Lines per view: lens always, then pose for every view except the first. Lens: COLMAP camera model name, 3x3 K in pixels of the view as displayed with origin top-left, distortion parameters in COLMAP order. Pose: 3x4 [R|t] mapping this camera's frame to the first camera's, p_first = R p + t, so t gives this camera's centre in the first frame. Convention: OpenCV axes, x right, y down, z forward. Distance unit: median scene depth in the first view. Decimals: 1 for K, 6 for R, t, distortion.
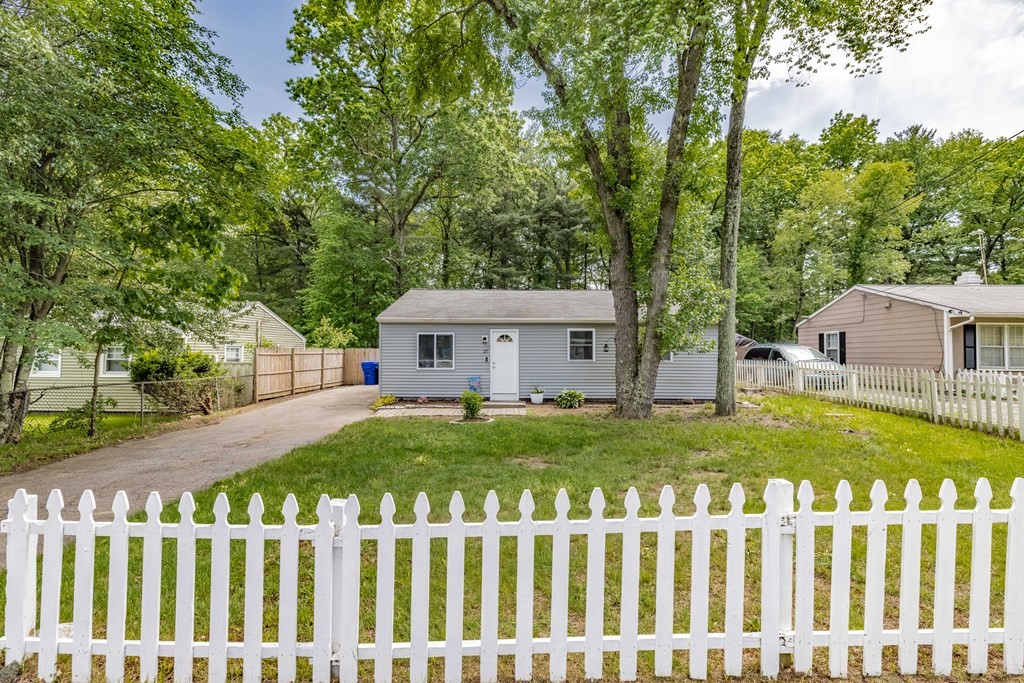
lens RADIAL K [[436.9, 0, 511.4], [0, 436.9, 342.0], [0, 0, 1]] dist [0.002590, -0.001084]
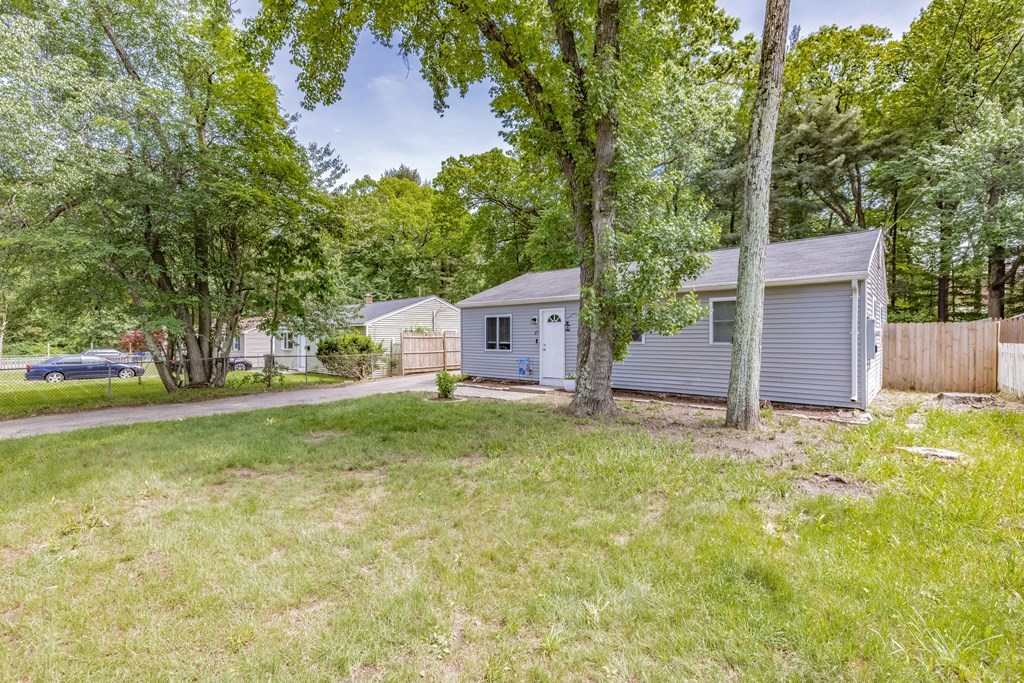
lens RADIAL K [[436.9, 0, 512.9], [0, 436.9, 341.1], [0, 0, 1]] dist [0.002590, -0.001084]
pose [[0.764363, 0.000922, -0.644785, 0.516666], [0.019362, 0.999515, 0.024381, 0.015237], [0.644495, -0.031120, 0.763975, 0.240308]]
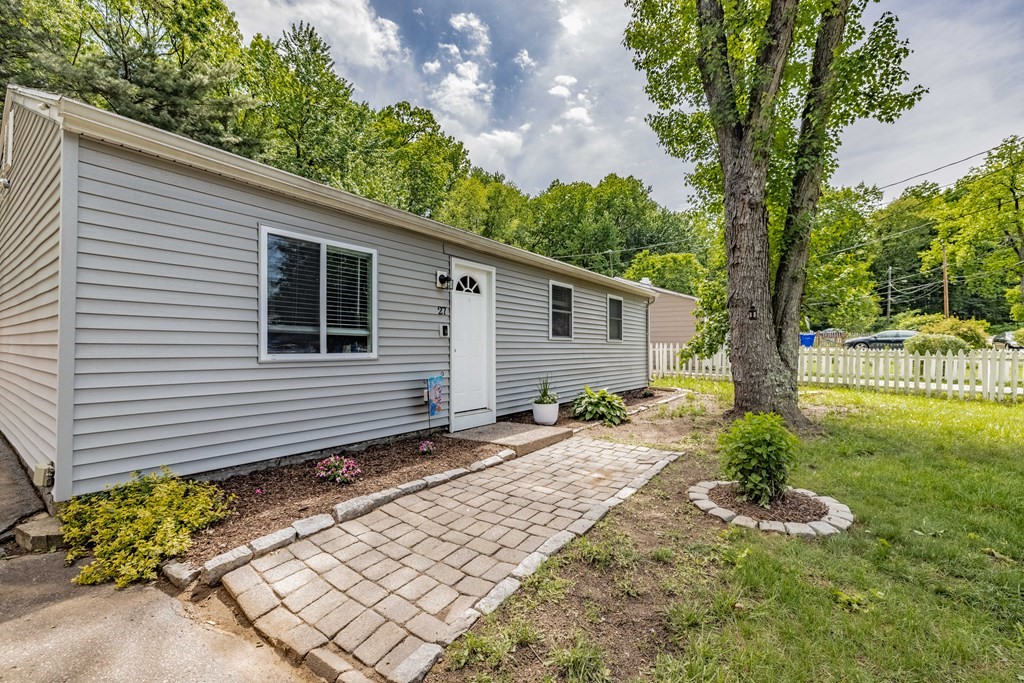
lens RADIAL K [[436.9, 0, 515.2], [0, 436.9, 340.0], [0, 0, 1]] dist [0.002590, -0.001084]
pose [[0.567306, 0.013689, 0.823394, -0.352433], [-0.033203, 0.999429, 0.006261, 0.043223], [-0.822838, -0.030891, 0.567436, 0.716934]]
